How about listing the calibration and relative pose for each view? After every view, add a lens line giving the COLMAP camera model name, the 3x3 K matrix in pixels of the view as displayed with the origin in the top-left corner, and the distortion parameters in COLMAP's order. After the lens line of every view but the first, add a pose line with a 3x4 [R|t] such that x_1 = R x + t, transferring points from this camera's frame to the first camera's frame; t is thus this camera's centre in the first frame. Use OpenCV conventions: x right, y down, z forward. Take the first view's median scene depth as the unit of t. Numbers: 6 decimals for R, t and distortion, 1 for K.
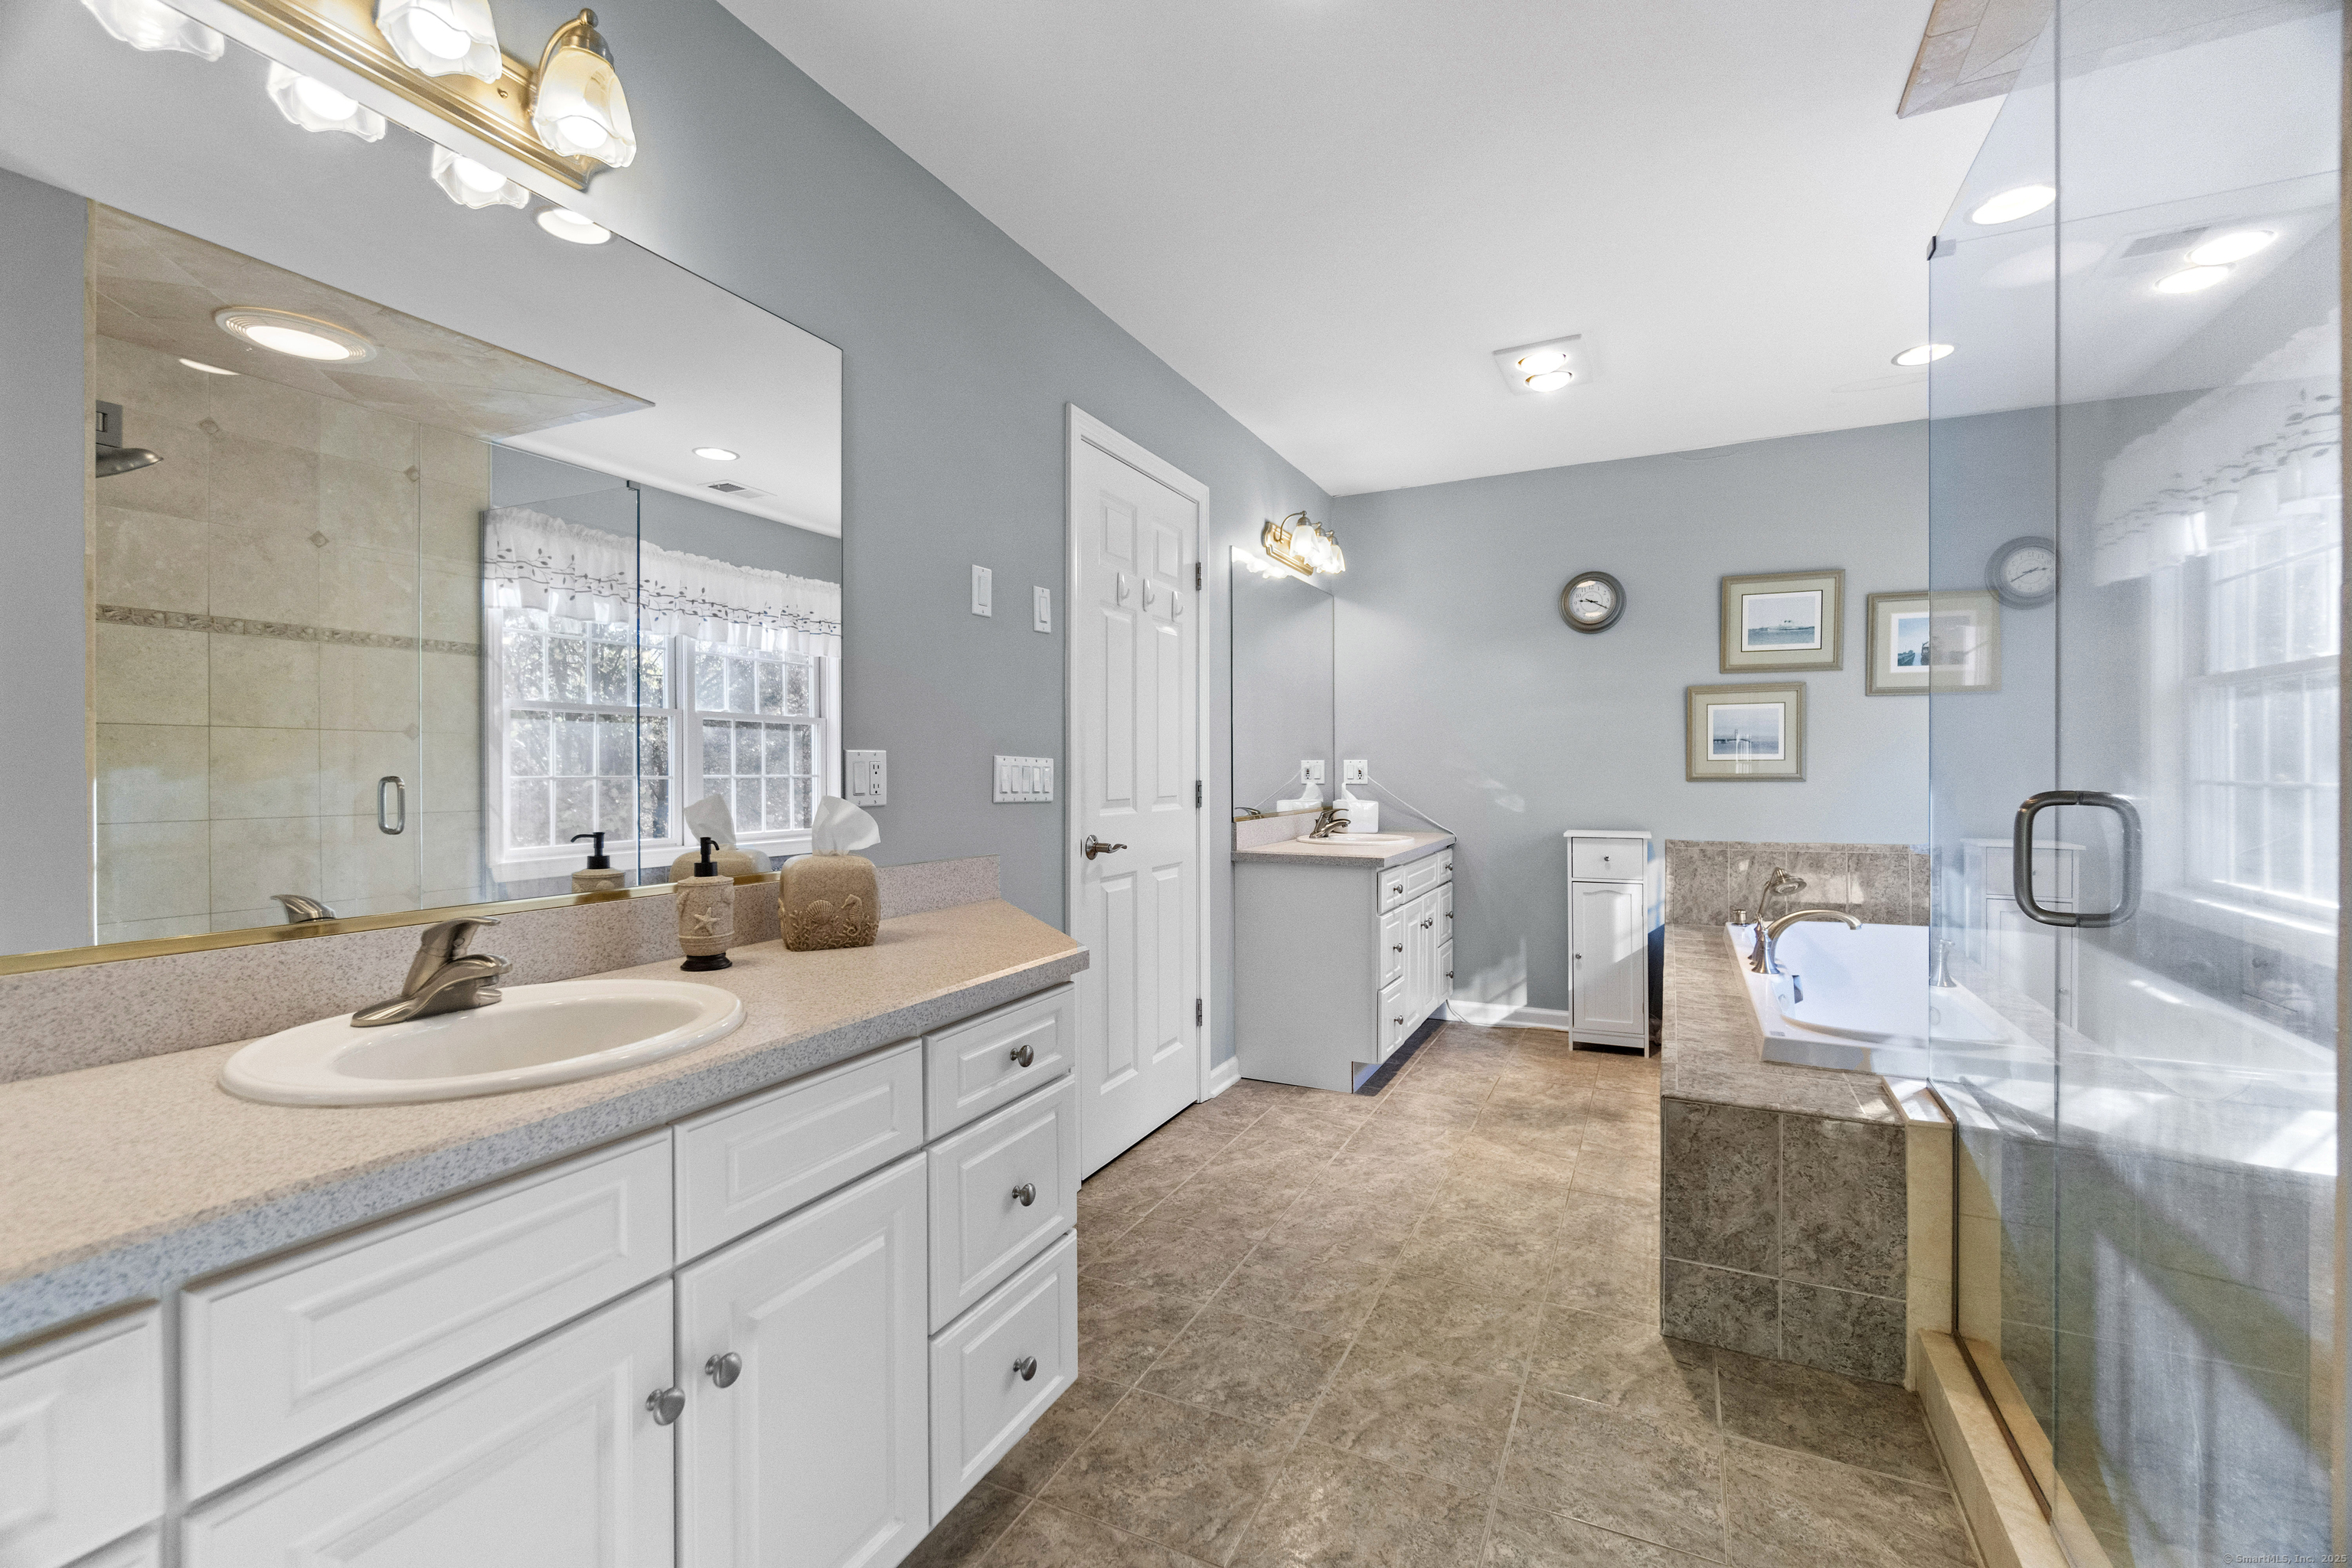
lens RADIAL K [[1015.9, 0, 1176.6], [0, 1015.9, 777.8], [0, 0, 1]] dist [-0.002936, 0.000804]
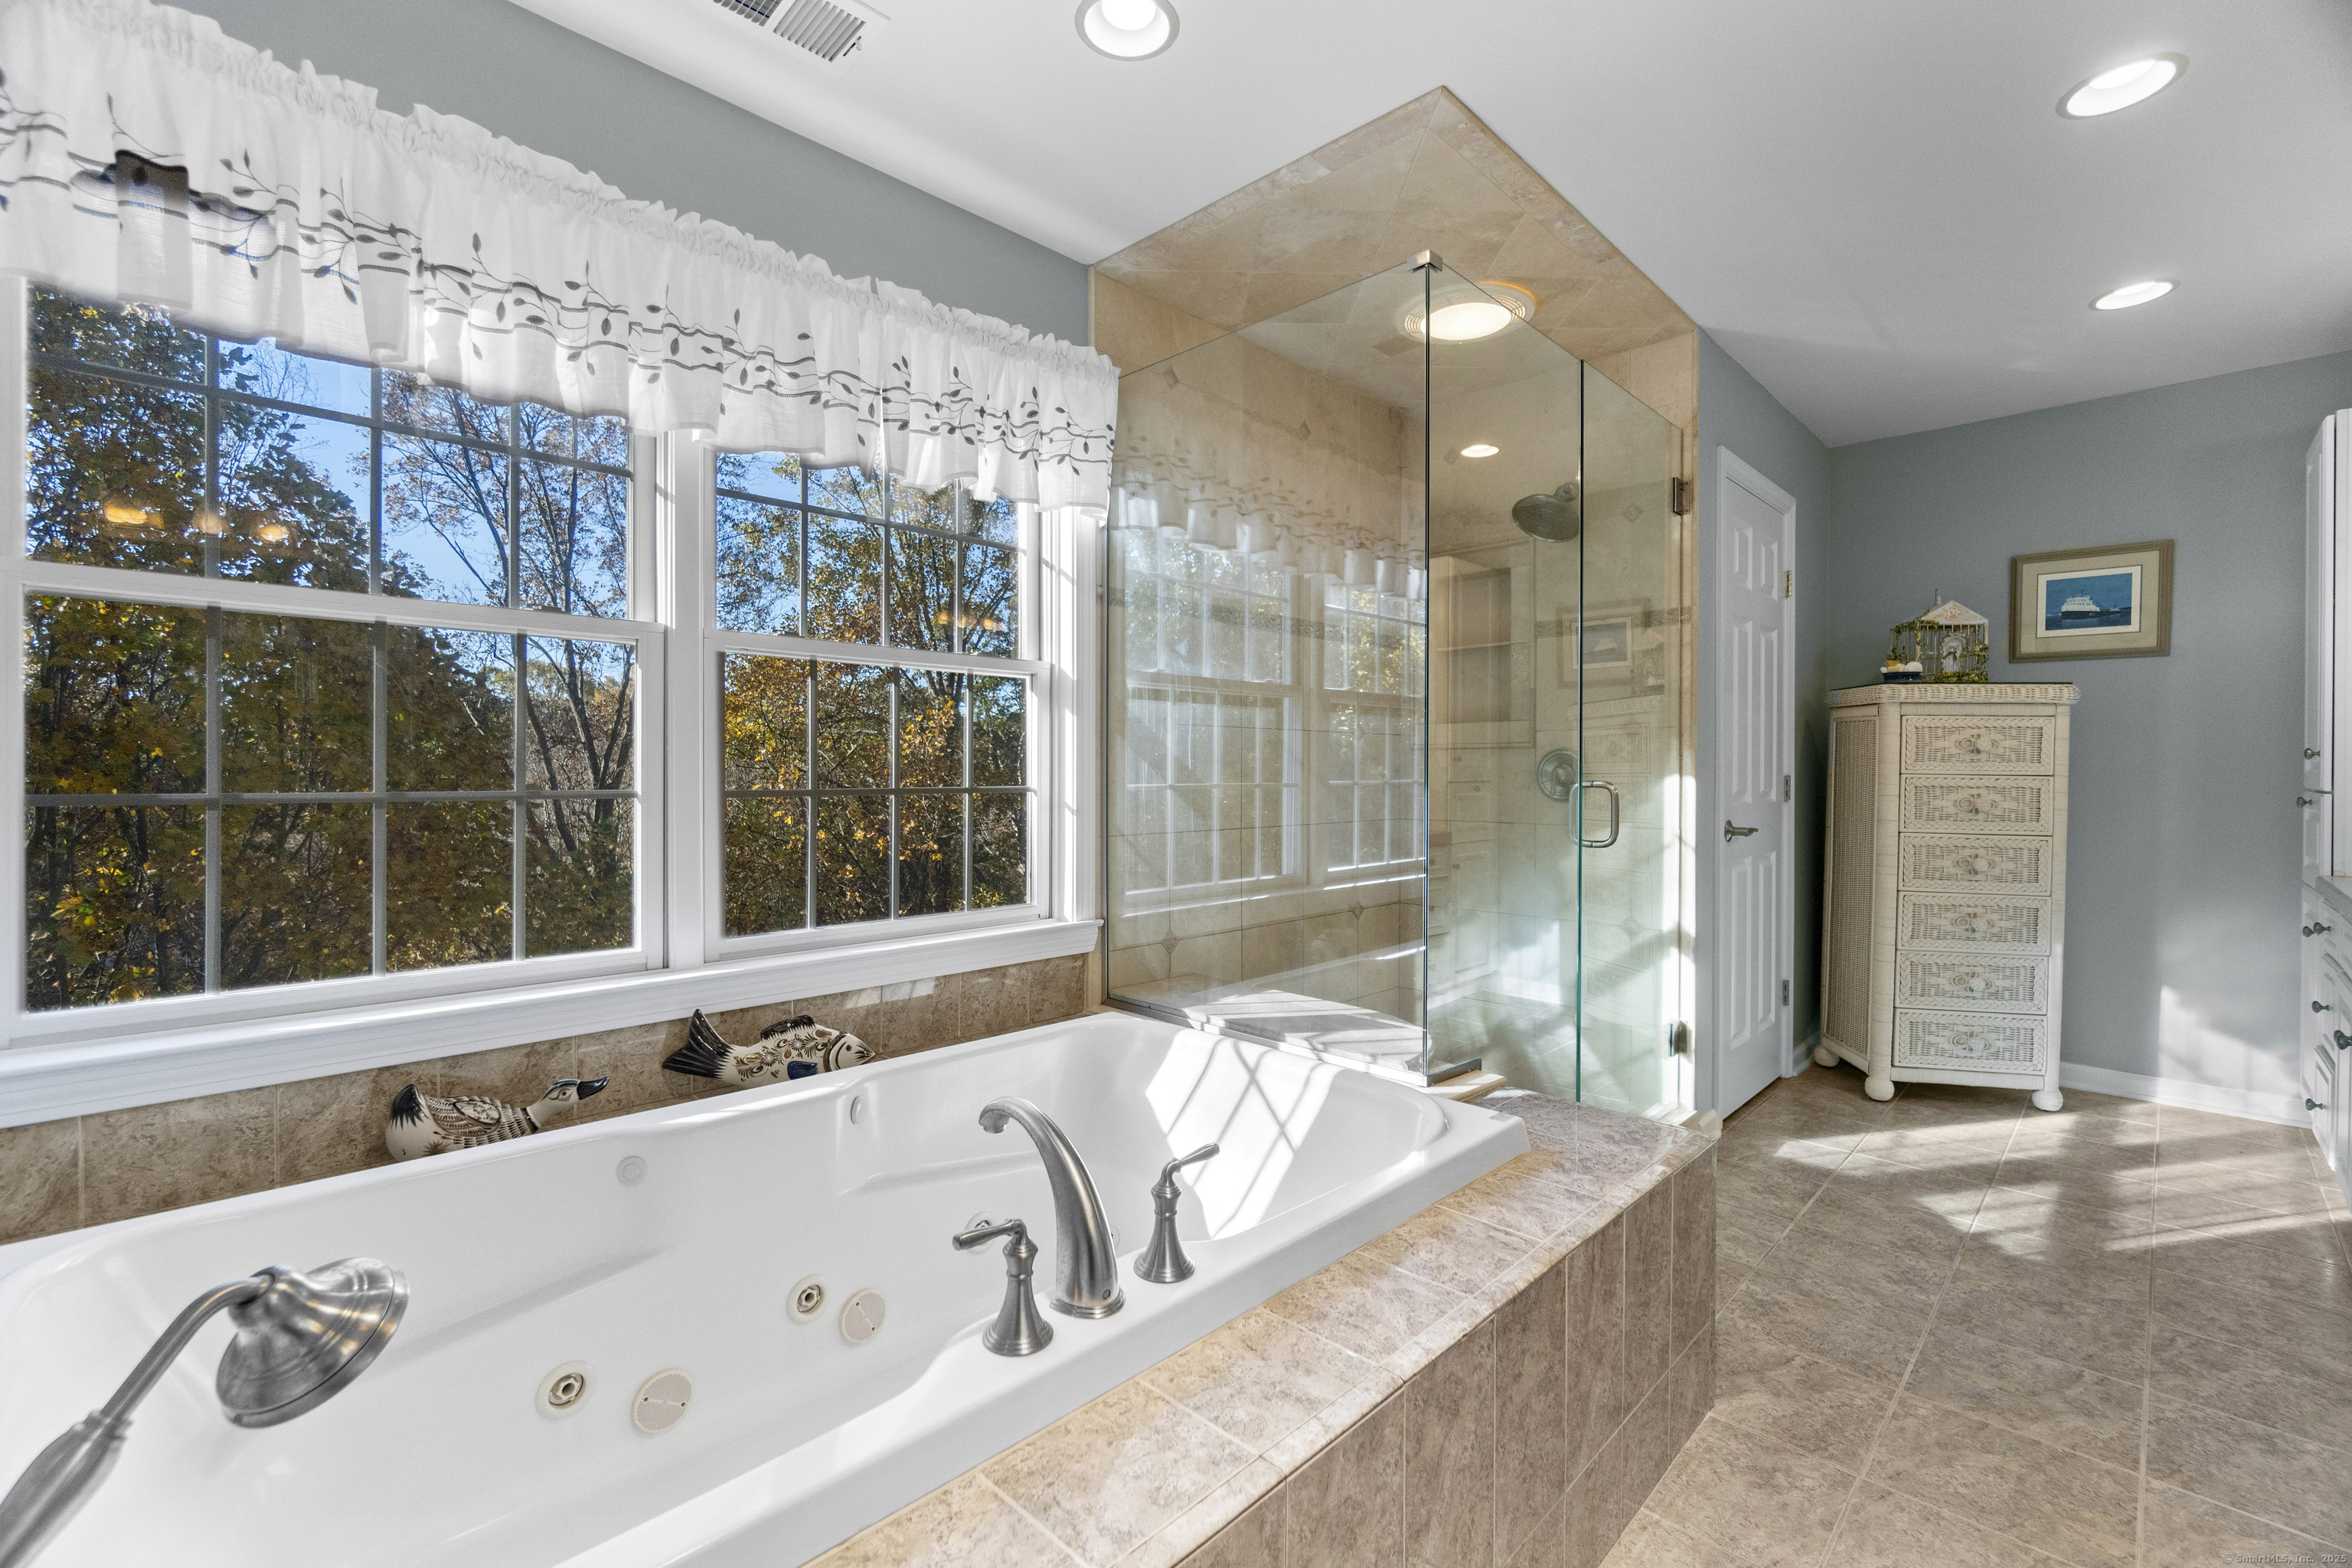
lens RADIAL K [[1015.9, 0, 1171.4], [0, 1015.9, 782.8], [0, 0, 1]] dist [-0.002936, 0.000804]
pose [[-0.947527, -0.004892, 0.319638, 0.689662], [0.000816, 0.999843, 0.017720, -0.014049], [-0.319674, 0.017051, -0.947374, 2.119722]]
